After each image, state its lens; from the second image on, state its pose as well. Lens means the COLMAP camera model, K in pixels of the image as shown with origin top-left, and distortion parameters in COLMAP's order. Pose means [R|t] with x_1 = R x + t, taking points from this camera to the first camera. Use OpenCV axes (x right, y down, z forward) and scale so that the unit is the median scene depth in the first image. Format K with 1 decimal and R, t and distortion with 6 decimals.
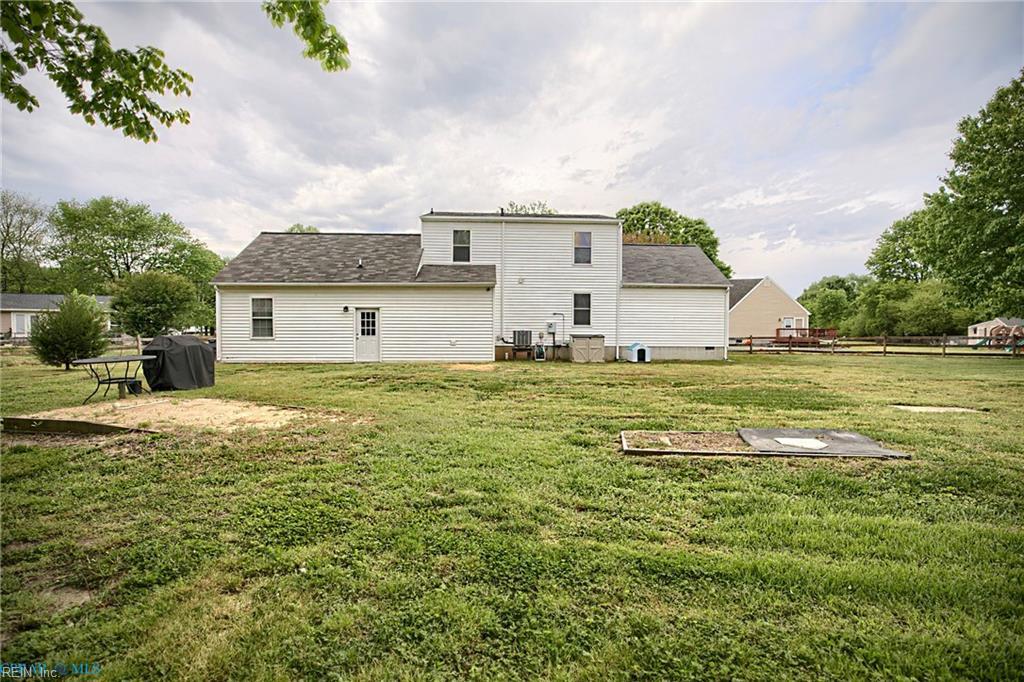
lens RADIAL K [[467.4, 0, 511.0], [0, 467.4, 346.1], [0, 0, 1]] dist [-0.038343, 0.005063]
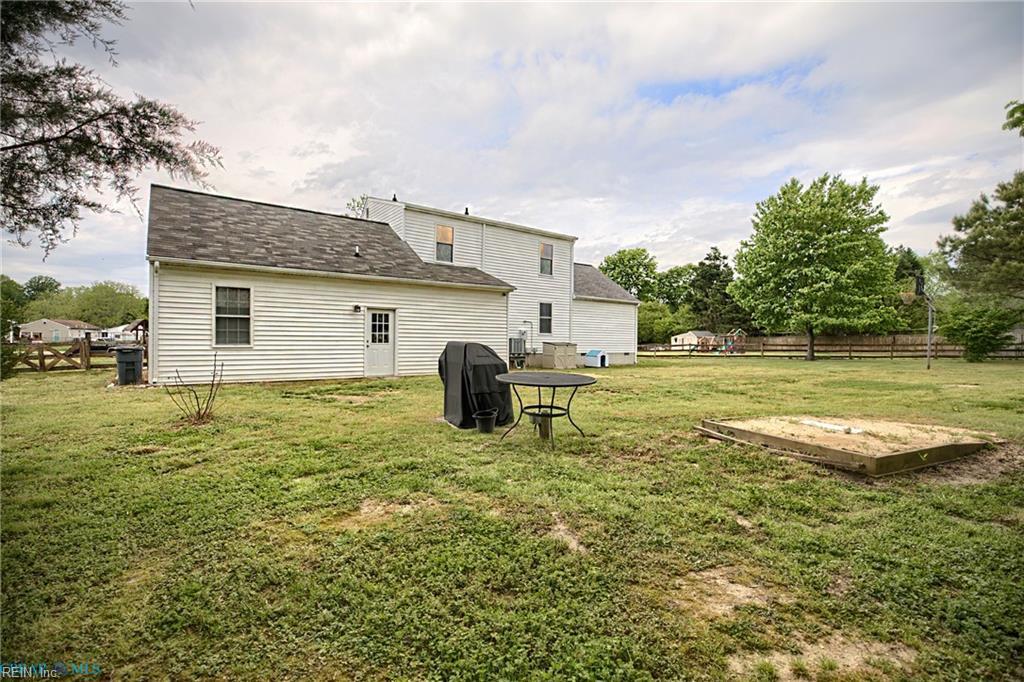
lens RADIAL K [[467.4, 0, 508.7], [0, 467.4, 340.7], [0, 0, 1]] dist [-0.038343, 0.005063]
pose [[0.824585, 0.006312, 0.565703, -0.512328], [0.007021, 0.999747, -0.021390, -0.007040], [-0.565694, 0.021610, 0.824332, 0.193702]]
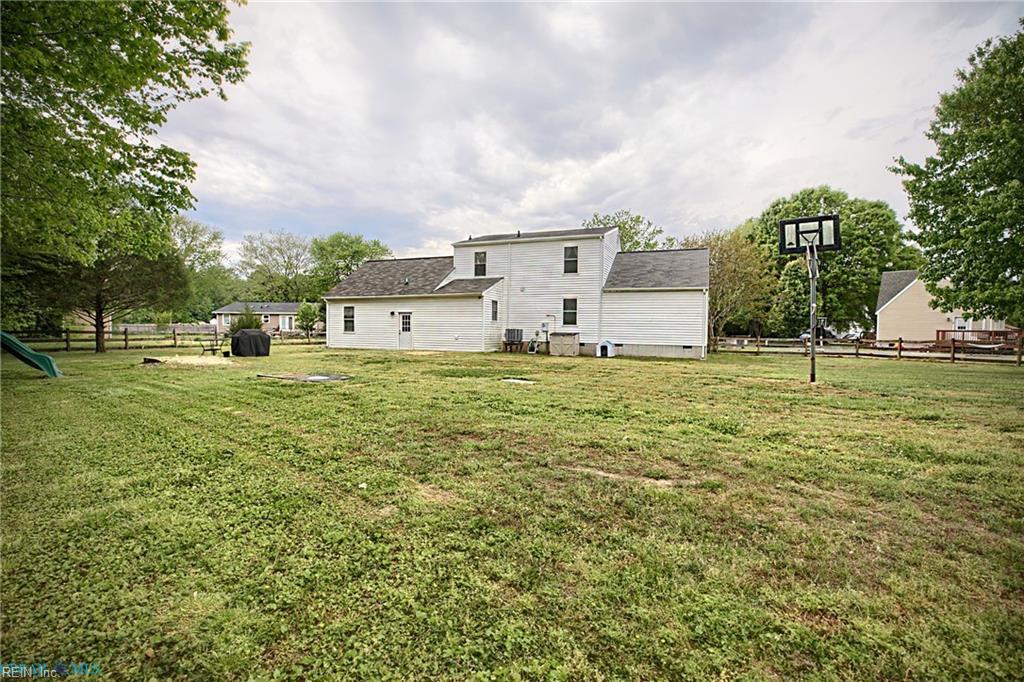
lens RADIAL K [[467.4, 0, 512.7], [0, 467.4, 348.7], [0, 0, 1]] dist [-0.038343, 0.005063]
pose [[0.898422, 0.026389, -0.438340, 0.555221], [-0.022832, 0.999650, 0.013386, 0.003180], [0.438539, -0.002018, 0.898710, -0.136283]]
